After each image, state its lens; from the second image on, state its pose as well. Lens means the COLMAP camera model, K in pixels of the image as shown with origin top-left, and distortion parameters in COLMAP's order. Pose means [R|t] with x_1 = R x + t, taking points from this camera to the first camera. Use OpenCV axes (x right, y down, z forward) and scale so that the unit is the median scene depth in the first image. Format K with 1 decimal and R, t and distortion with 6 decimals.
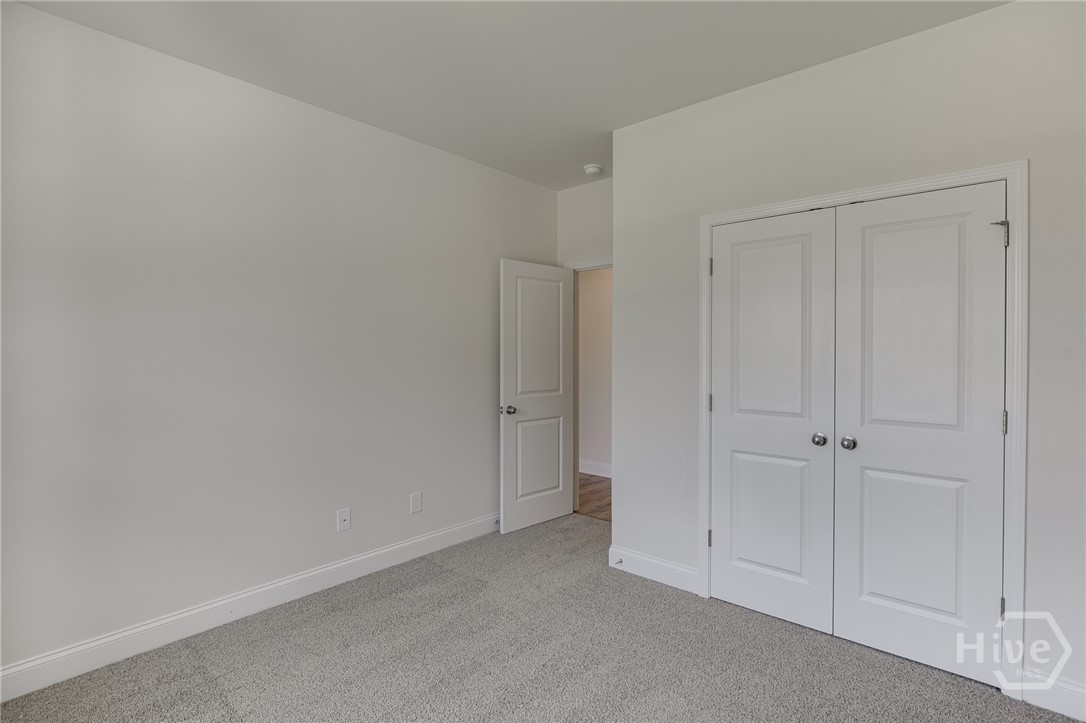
lens RADIAL K [[515.2, 0, 540.6], [0, 515.2, 355.2], [0, 0, 1]] dist [-0.010375, 0.001235]
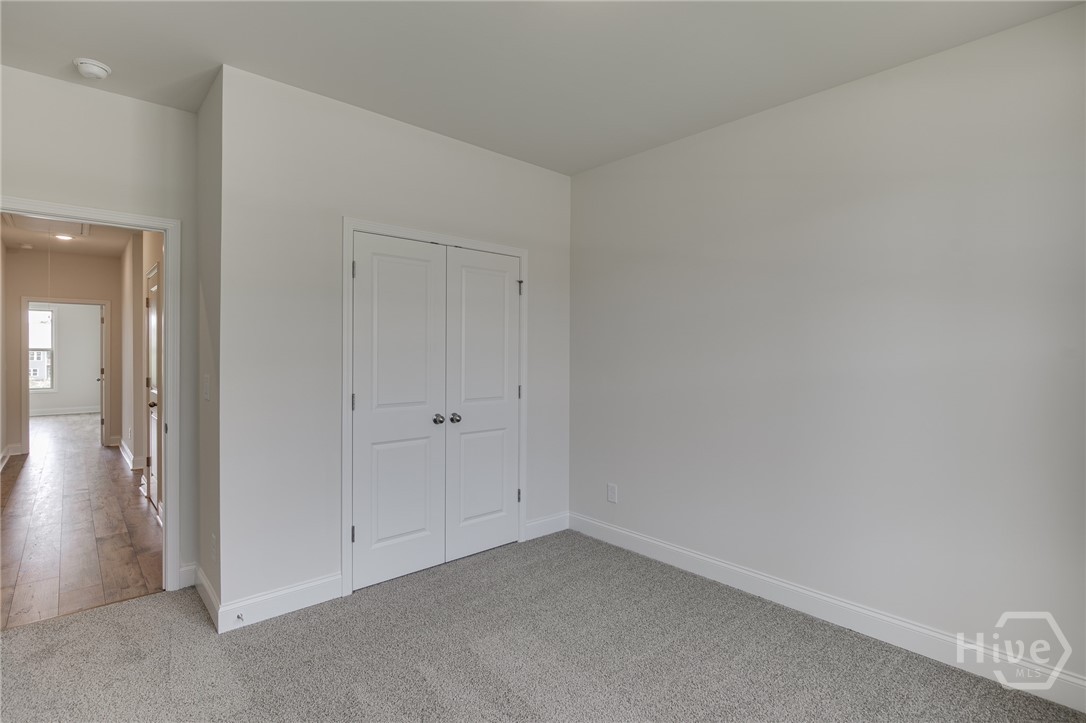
lens RADIAL K [[515.2, 0, 540.6], [0, 515.2, 355.2], [0, 0, 1]] dist [-0.010375, 0.001235]
pose [[0.130169, -0.005880, 0.991474, -0.726807], [0.003488, 0.999979, 0.005473, -0.006445], [-0.991486, 0.002746, 0.130187, 0.564201]]
